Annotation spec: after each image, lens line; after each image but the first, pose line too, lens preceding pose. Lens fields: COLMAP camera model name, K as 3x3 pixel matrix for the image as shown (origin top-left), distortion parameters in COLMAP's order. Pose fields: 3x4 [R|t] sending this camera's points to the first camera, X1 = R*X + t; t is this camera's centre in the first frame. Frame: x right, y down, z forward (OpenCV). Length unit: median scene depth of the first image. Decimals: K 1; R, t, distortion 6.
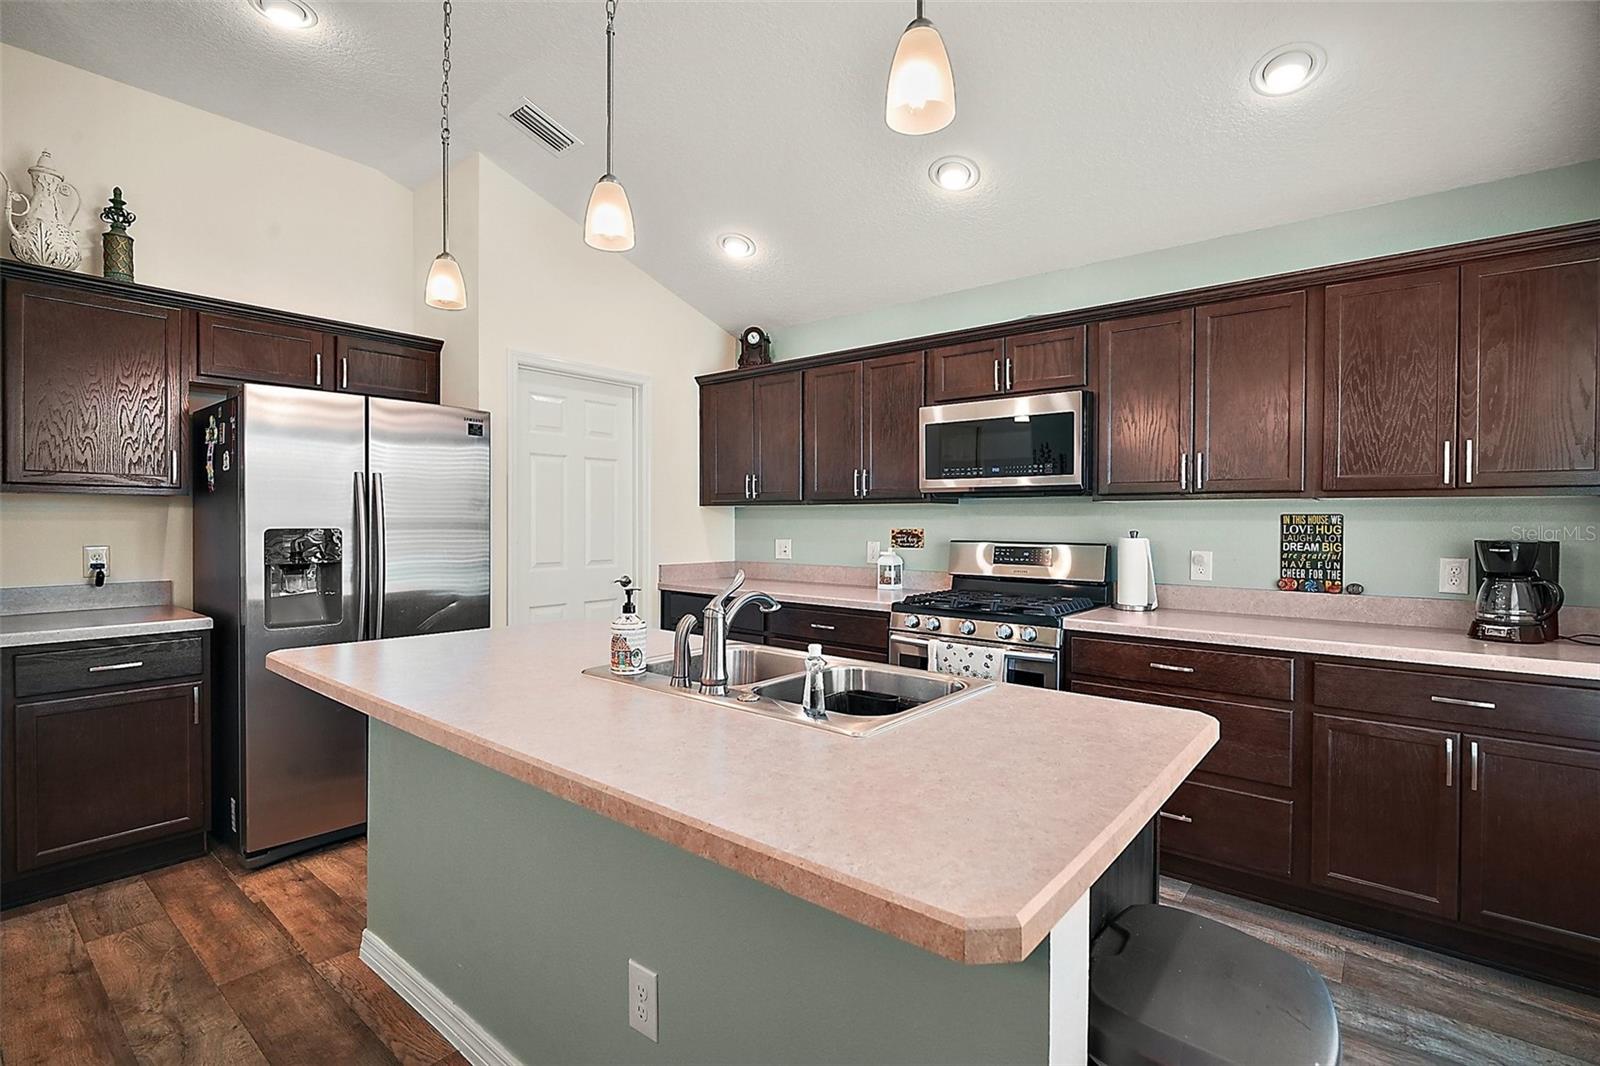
lens RADIAL K [[743.8, 0, 827.1], [0, 743.8, 514.7], [0, 0, 1]] dist [-0.007624, -0.001618]
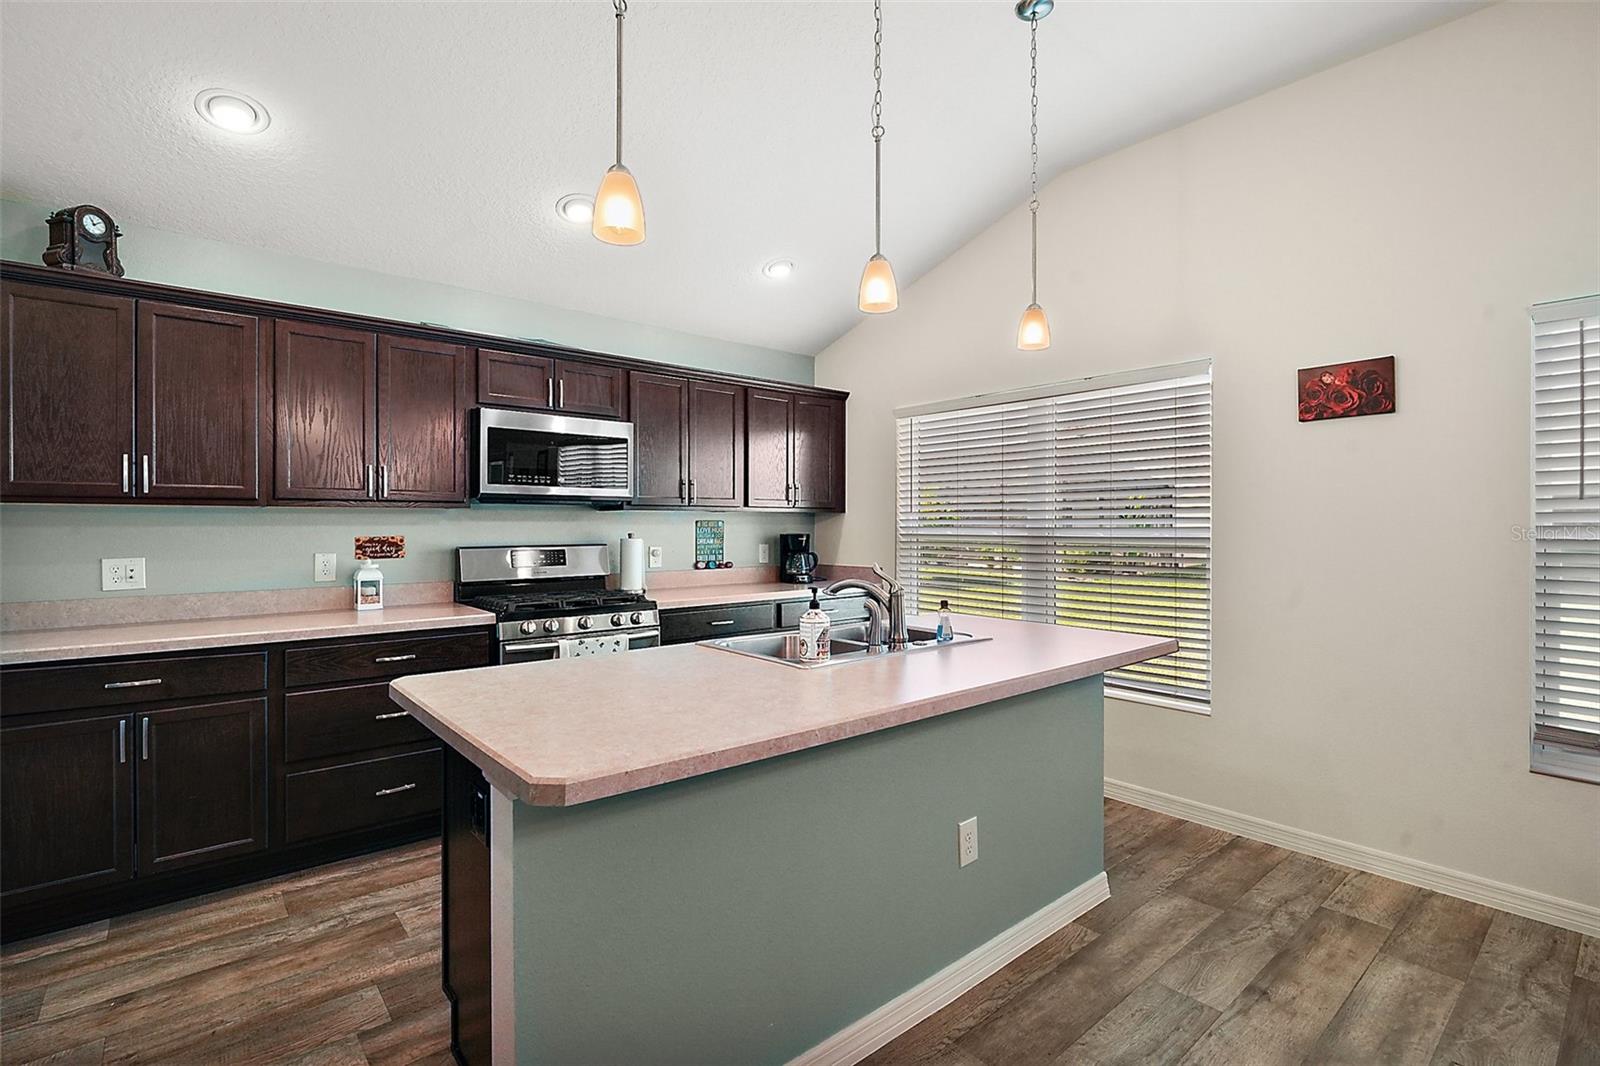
lens RADIAL K [[743.8, 0, 766.4], [0, 743.8, 513.1], [0, 0, 1]] dist [-0.007624, -0.001618]
pose [[0.237675, 0.011536, 0.971276, -0.808153], [-0.001028, 0.999932, -0.011625, 0.001639], [-0.971344, 0.001764, 0.237671, 0.470017]]
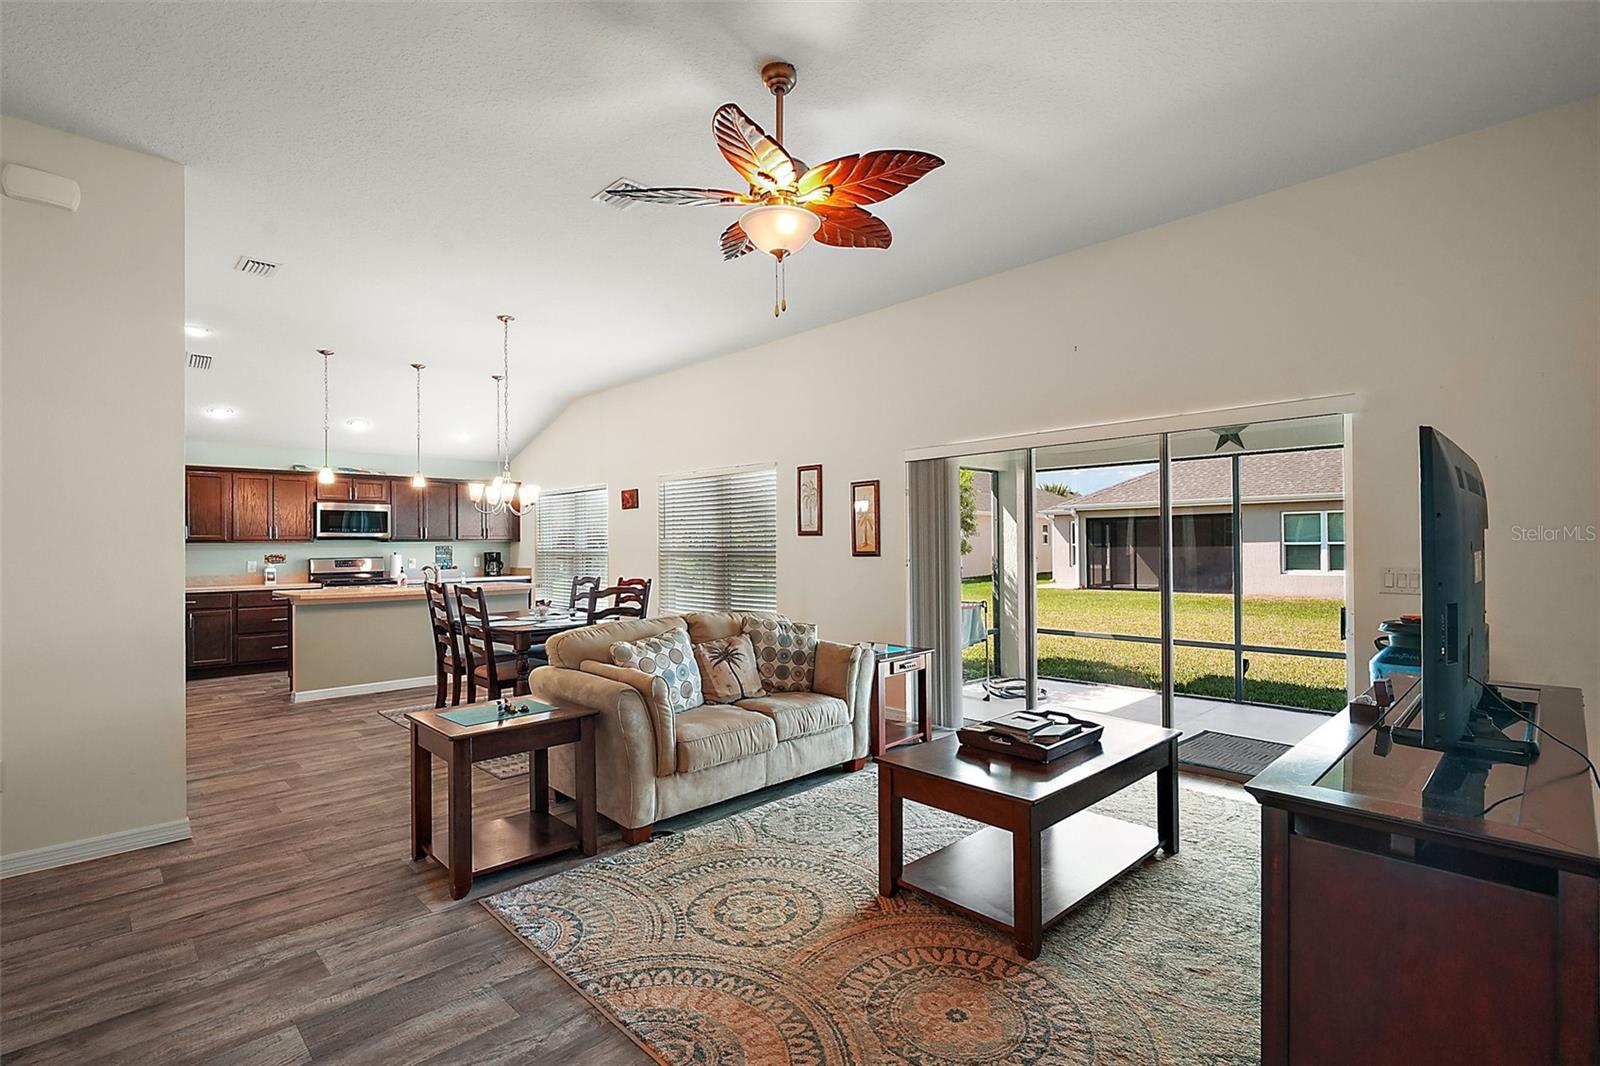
lens RADIAL K [[743.8, 0, 774.9], [0, 743.8, 527.8], [0, 0, 1]] dist [-0.007624, -0.001618]
pose [[0.149338, 0.018467, 0.988614, -2.276298], [0.006114, 0.999789, -0.019599, -0.008393], [-0.988767, 0.008971, 0.149194, -0.918575]]
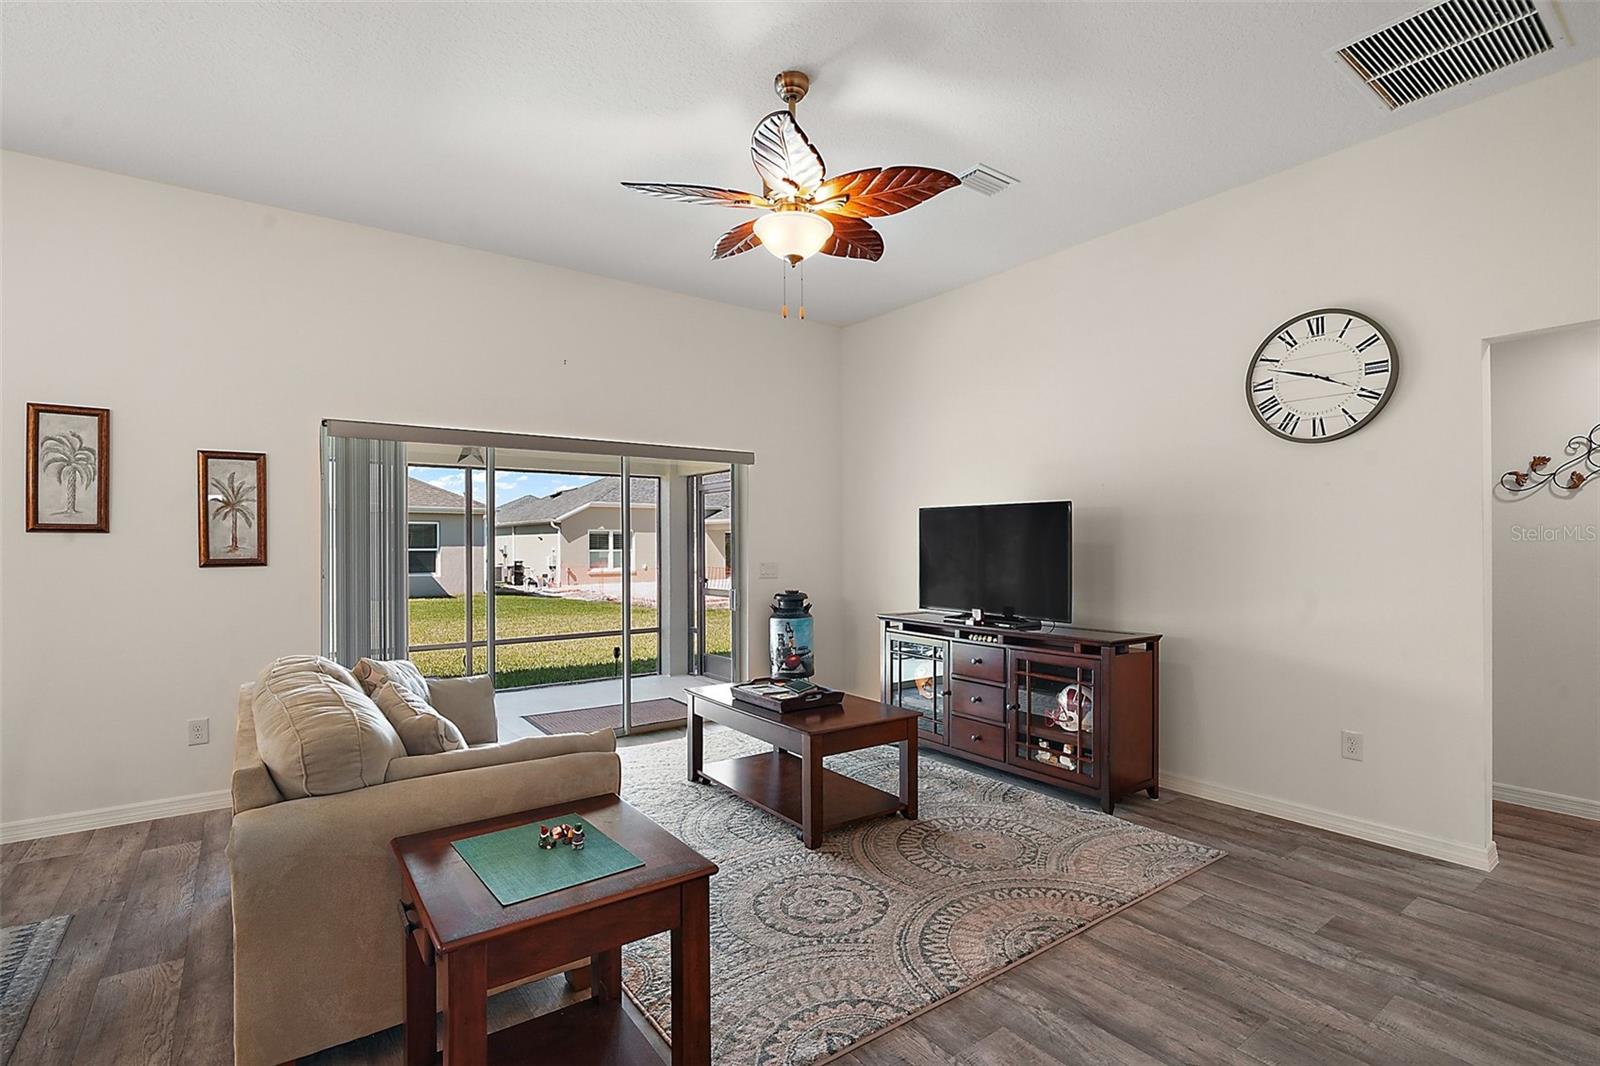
lens RADIAL K [[743.8, 0, 837.7], [0, 743.8, 557.2], [0, 0, 1]] dist [-0.007624, -0.001618]
pose [[-0.967820, -0.005746, 0.251578, -1.675900], [-0.002799, 0.999923, 0.012071, -0.004658], [-0.251628, 0.010978, -0.967762, 0.055536]]
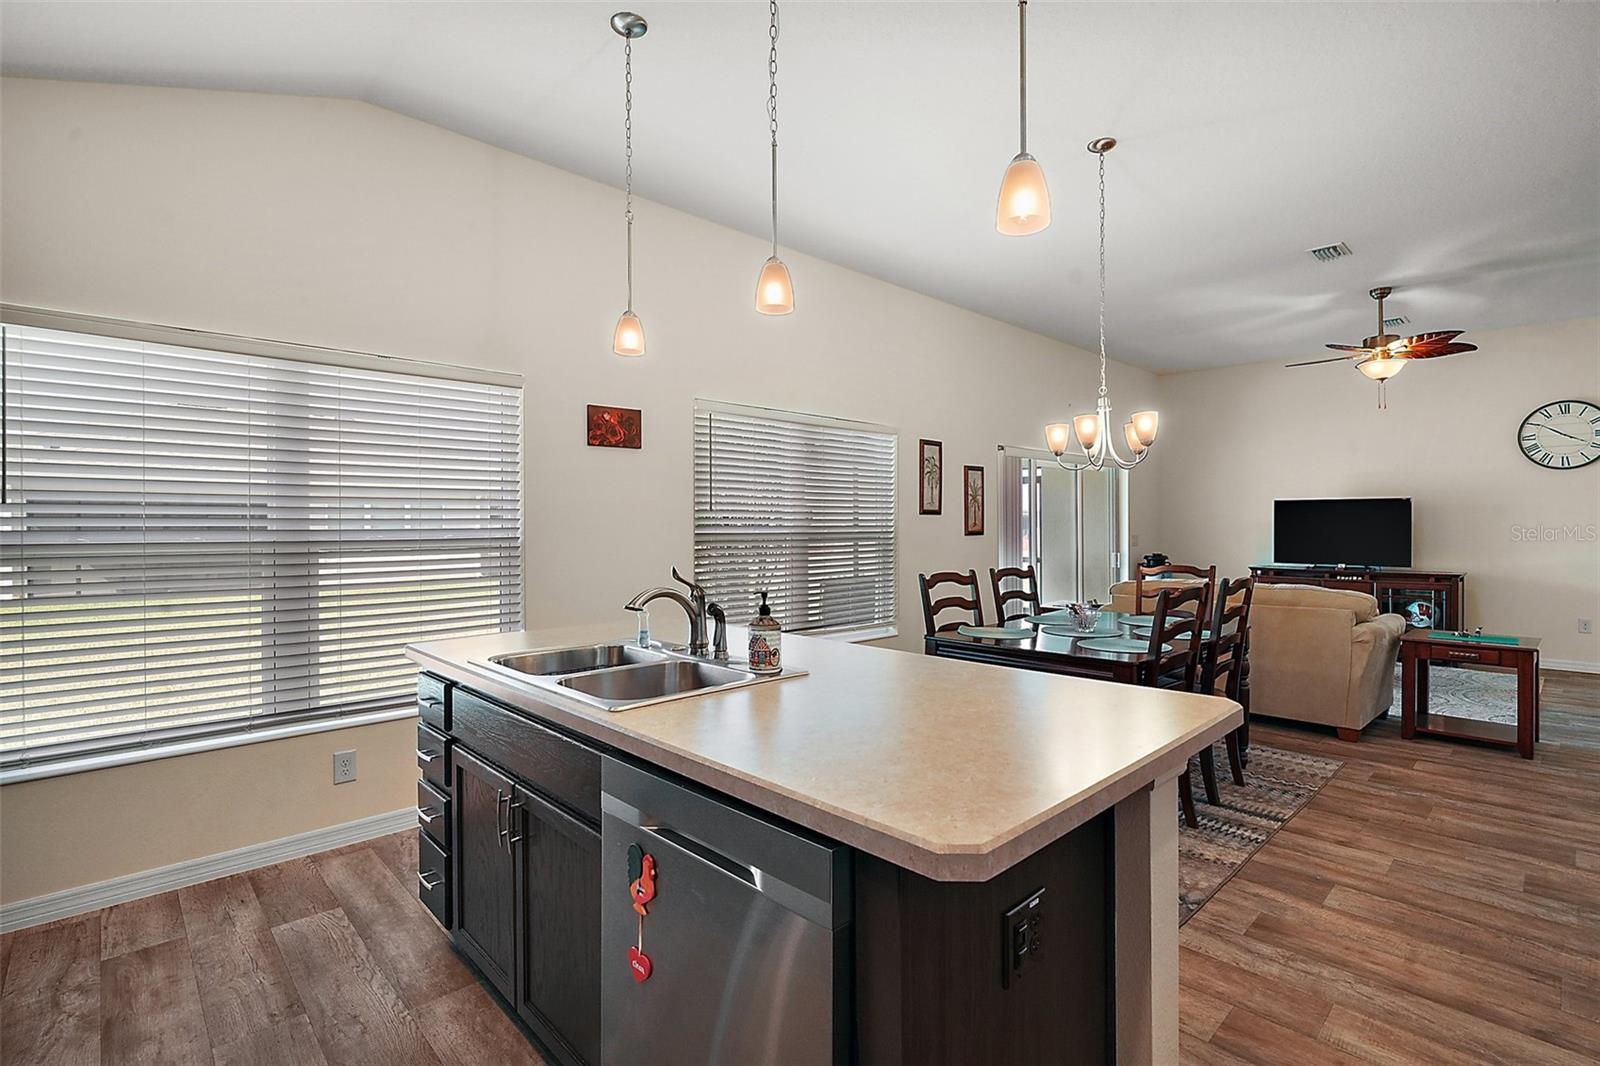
lens RADIAL K [[743.8, 0, 821.1], [0, 743.8, 543.9], [0, 0, 1]] dist [-0.007624, -0.001618]
pose [[-0.991219, -0.005361, 0.132123, -0.280054], [-0.002351, 0.999734, 0.022927, 0.005469], [-0.132211, 0.022415, -0.990968, 1.163944]]
